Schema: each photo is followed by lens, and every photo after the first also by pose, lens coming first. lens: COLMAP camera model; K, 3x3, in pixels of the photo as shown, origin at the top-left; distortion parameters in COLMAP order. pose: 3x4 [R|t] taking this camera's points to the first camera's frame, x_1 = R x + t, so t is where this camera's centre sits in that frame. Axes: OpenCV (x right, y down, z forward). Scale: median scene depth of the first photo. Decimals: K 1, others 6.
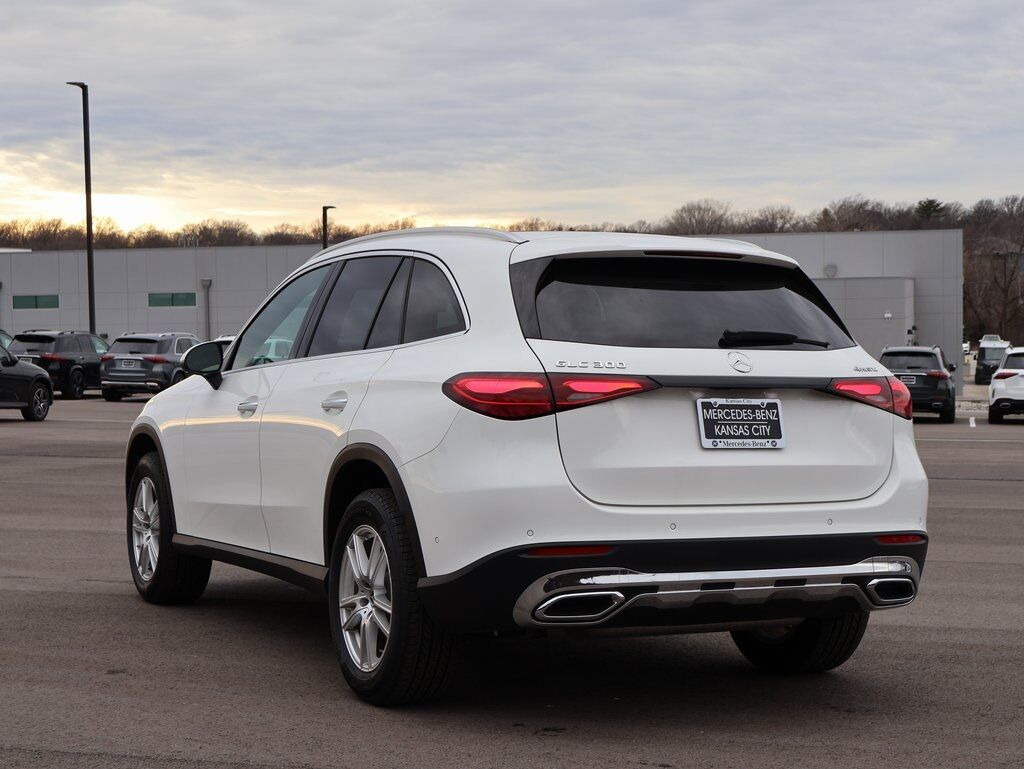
lens RADIAL K [[1885.5, 0, 512.2], [0, 1885.5, 380.9], [0, 0, 1]] dist [0.034978, 0.000000]
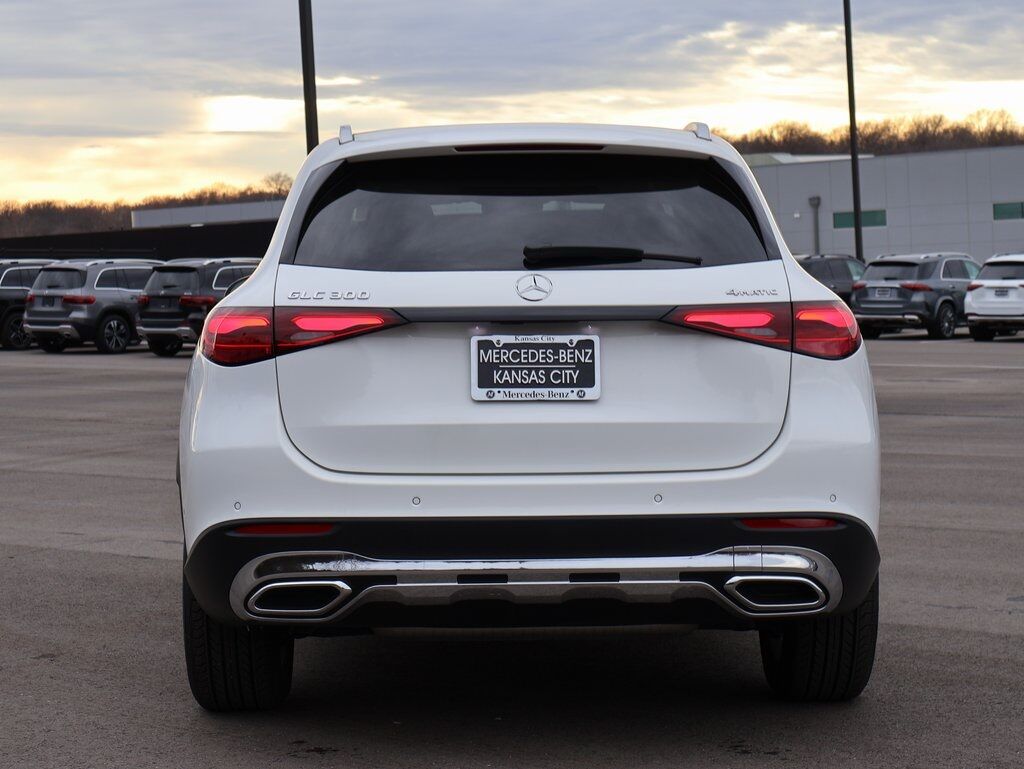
lens RADIAL K [[2325.0, 0, 512.4], [0, 2325.0, 387.3], [0, 0, 1]] dist [0.052037, 0.000000]
pose [[0.901191, -0.004298, -0.433401, 0.513570], [0.018241, 0.999441, 0.028017, 0.003861], [0.433039, -0.033154, 0.900765, 0.144471]]
